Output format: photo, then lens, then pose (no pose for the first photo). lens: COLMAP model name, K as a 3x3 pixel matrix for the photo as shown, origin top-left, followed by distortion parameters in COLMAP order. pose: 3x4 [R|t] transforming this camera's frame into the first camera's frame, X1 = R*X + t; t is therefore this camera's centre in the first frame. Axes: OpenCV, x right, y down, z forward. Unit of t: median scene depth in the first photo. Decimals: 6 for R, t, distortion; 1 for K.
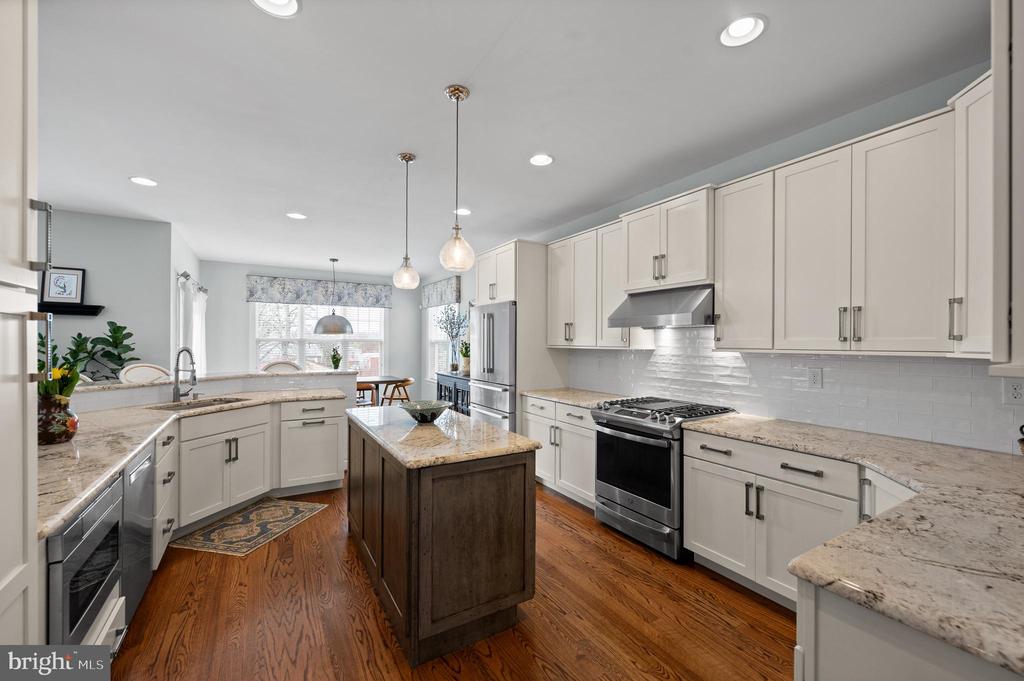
lens RADIAL K [[408.2, 0, 513.6], [0, 408.2, 342.0], [0, 0, 1]] dist [-0.001543, -0.000007]
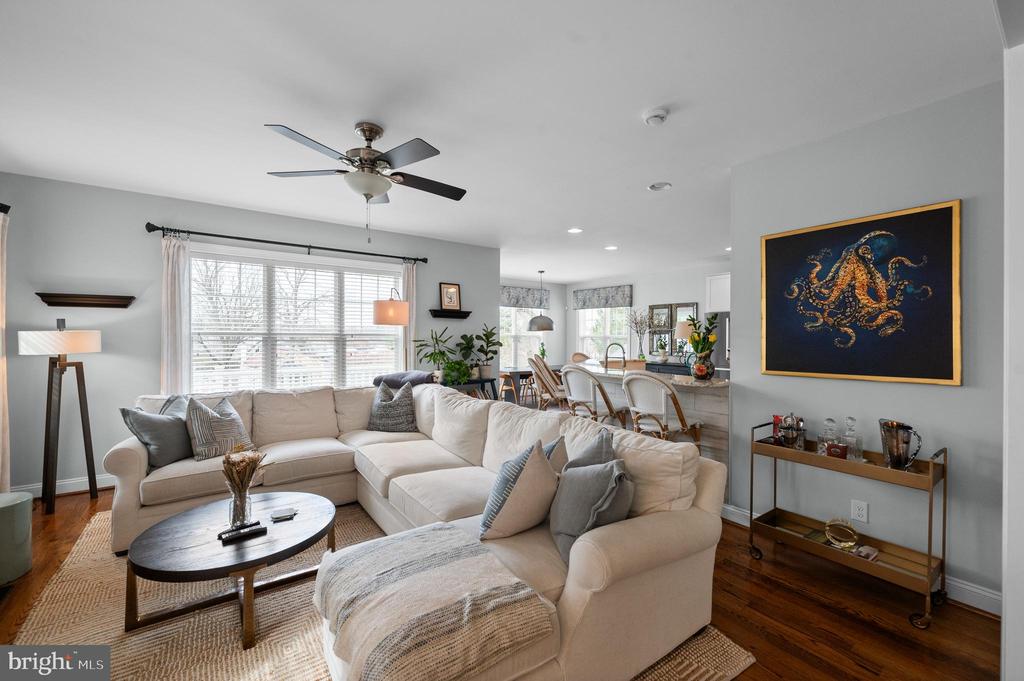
lens RADIAL K [[408.2, 0, 513.7], [0, 408.2, 338.9], [0, 0, 1]] dist [-0.001543, -0.000007]
pose [[0.997490, -0.002255, 0.070774, -0.879779], [0.001952, 0.999989, 0.004345, -0.004077], [-0.070783, -0.004196, 0.997483, -0.322328]]
